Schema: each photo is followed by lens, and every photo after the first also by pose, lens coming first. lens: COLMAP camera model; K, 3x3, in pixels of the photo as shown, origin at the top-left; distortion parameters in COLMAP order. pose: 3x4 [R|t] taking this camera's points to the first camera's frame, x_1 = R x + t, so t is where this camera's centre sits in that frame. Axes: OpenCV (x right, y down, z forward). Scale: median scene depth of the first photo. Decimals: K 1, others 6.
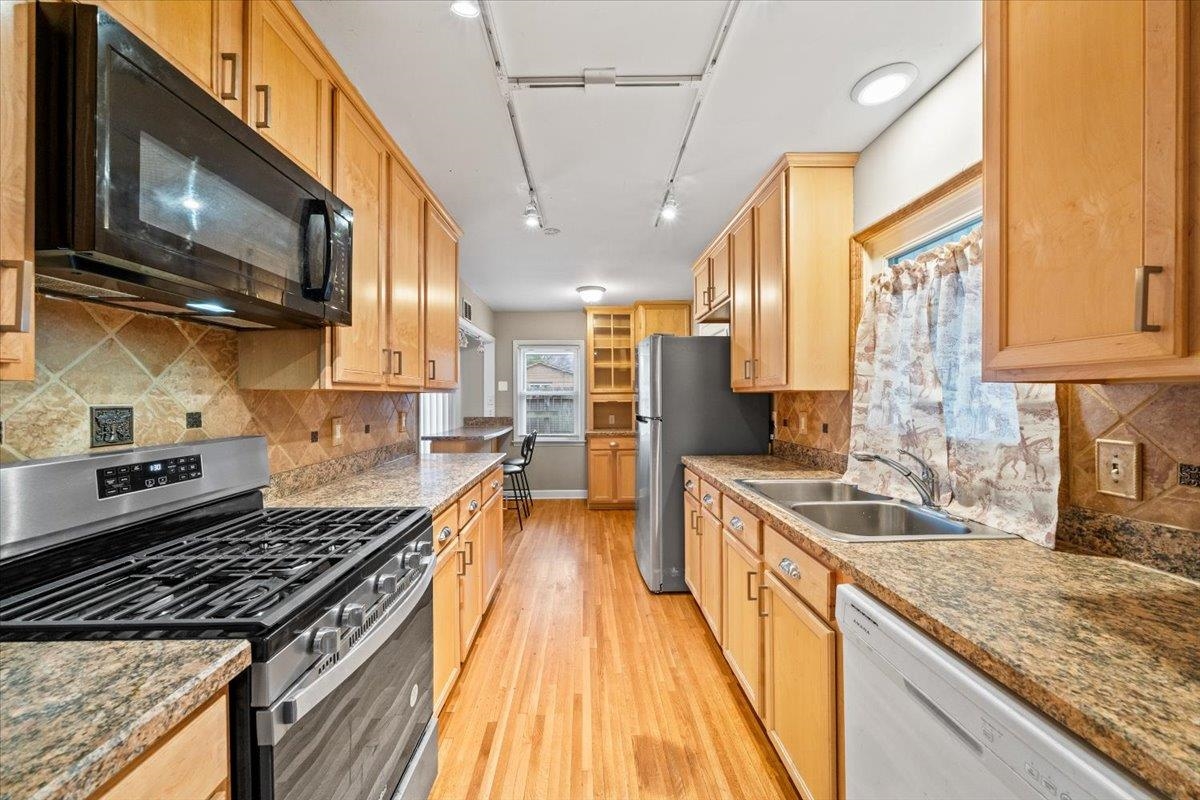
lens RADIAL K [[428.4, 0, 595.6], [0, 428.4, 396.1], [0, 0, 1]] dist [-0.000337, -0.000002]
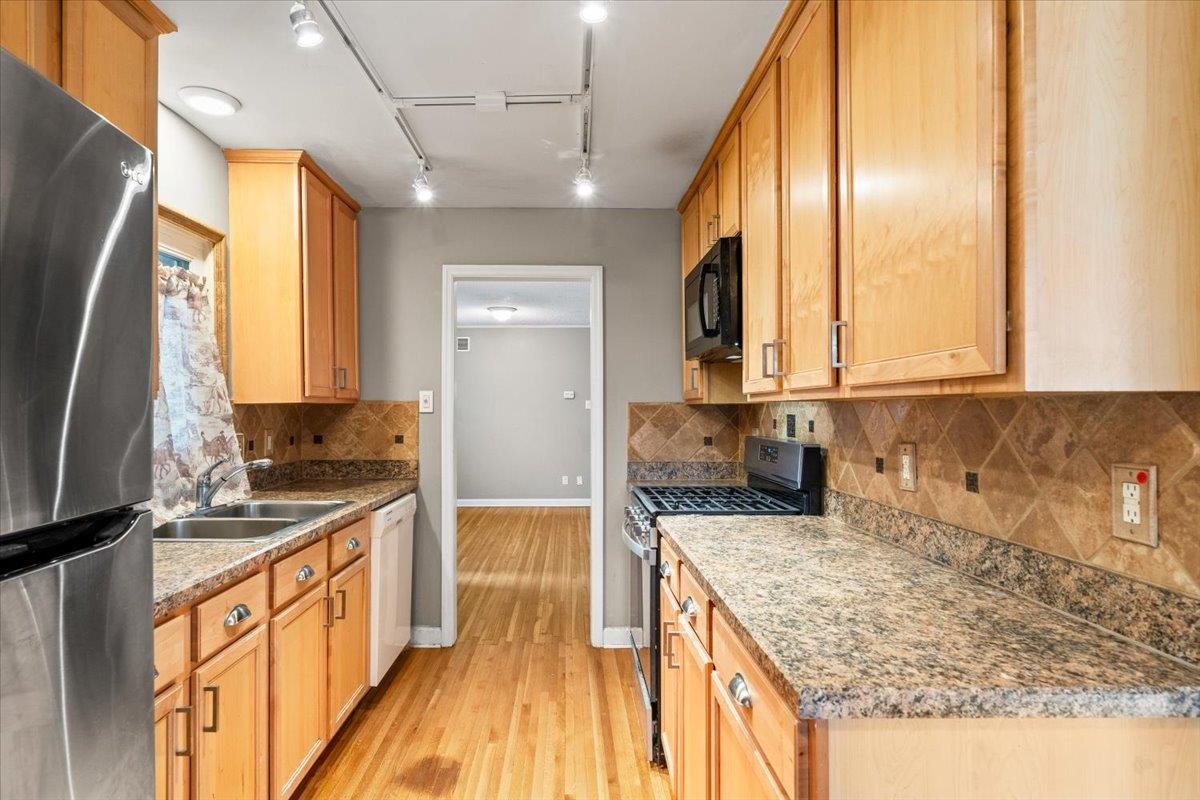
lens RADIAL K [[643.7, 0, 593.5], [0, 643.7, 409.4], [0, 0, 1]] dist [0.000369, 0.000365]
pose [[-0.999988, 0.004958, 0.000238, -0.132413], [0.004956, 0.999972, -0.005637, 0.003904], [-0.000266, -0.005636, -0.999984, 1.519426]]
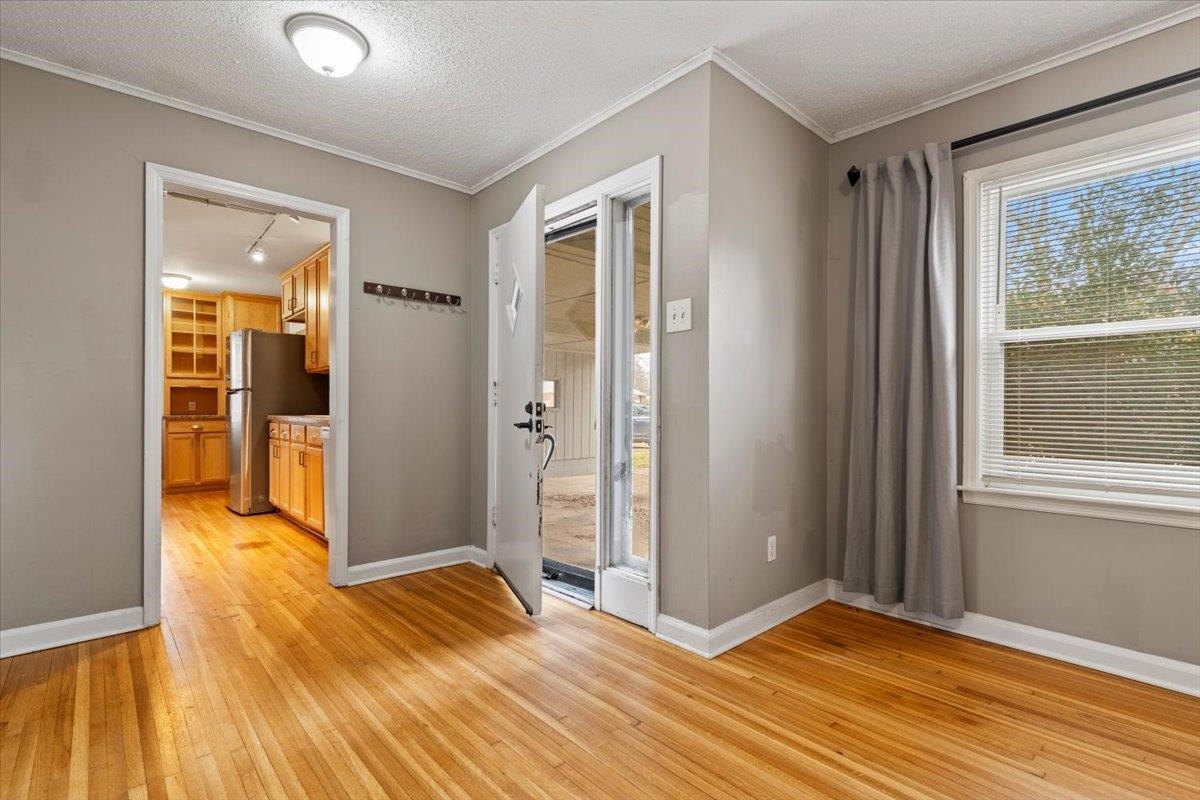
lens RADIAL K [[557.6, 0, 597.4], [0, 557.6, 406.6], [0, 0, 1]] dist [0.004707, 0.000079]
pose [[0.760786, 0.005809, 0.648977, -0.097358], [-0.005203, 0.999982, -0.002852, 0.061367], [-0.648982, -0.001207, 0.760803, -0.642023]]
